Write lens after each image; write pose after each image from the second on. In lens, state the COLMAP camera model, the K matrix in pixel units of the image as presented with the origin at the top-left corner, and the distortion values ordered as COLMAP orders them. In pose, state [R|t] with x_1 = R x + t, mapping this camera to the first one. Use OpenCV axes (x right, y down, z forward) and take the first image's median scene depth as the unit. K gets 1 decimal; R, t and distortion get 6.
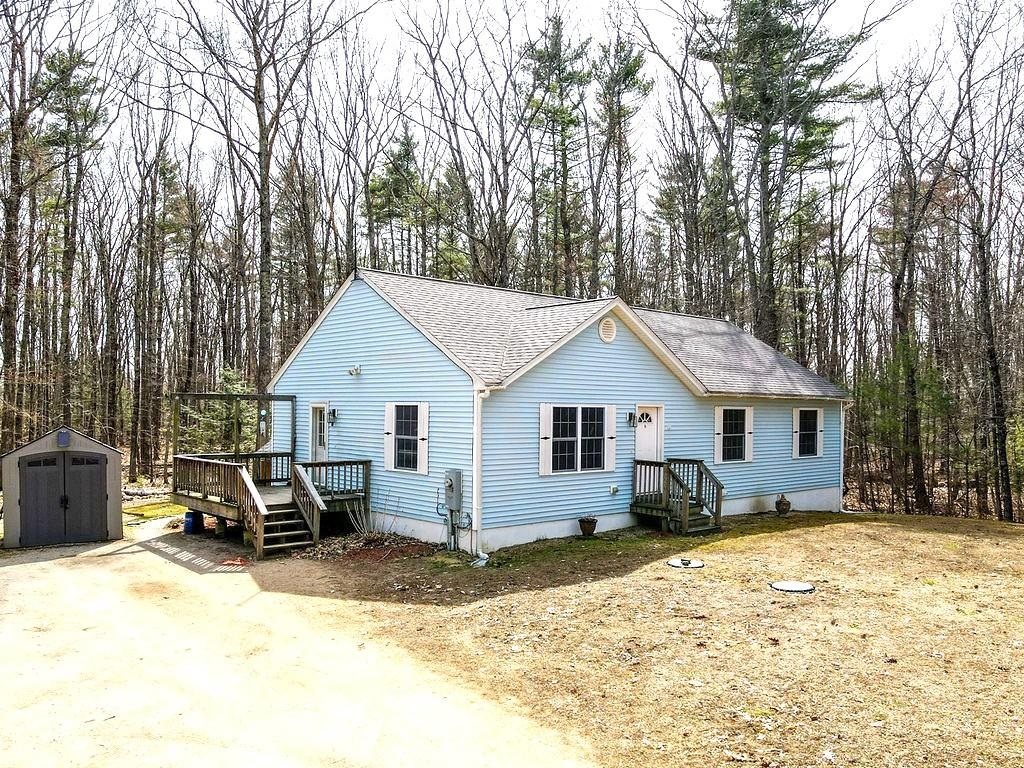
lens RADIAL K [[805.6, 0, 511.6], [0, 805.6, 410.5], [0, 0, 1]] dist [-0.006725, 0.040638]
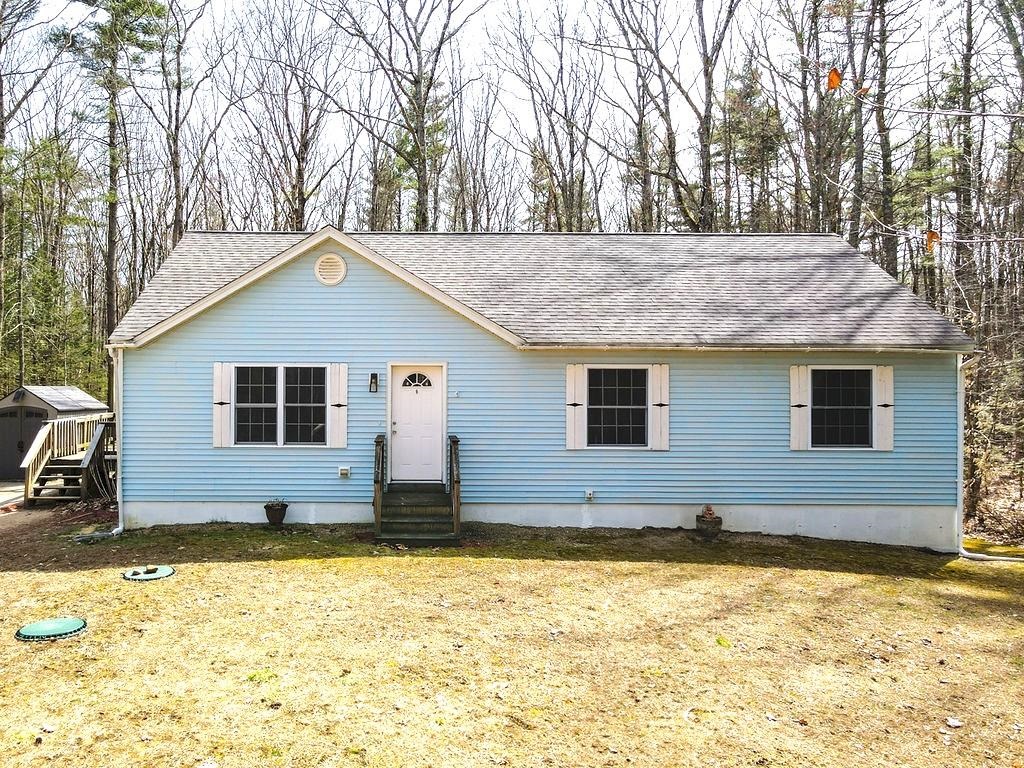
lens RADIAL K [[775.0, 0, 513.4], [0, 775.0, 384.7], [0, 0, 1]] dist [0.000531, 0.001679]
pose [[0.737040, -0.031448, -0.675117, 0.767394], [-0.000072, 0.998913, -0.046609, 0.049440], [0.675849, 0.034402, 0.736237, 0.562580]]
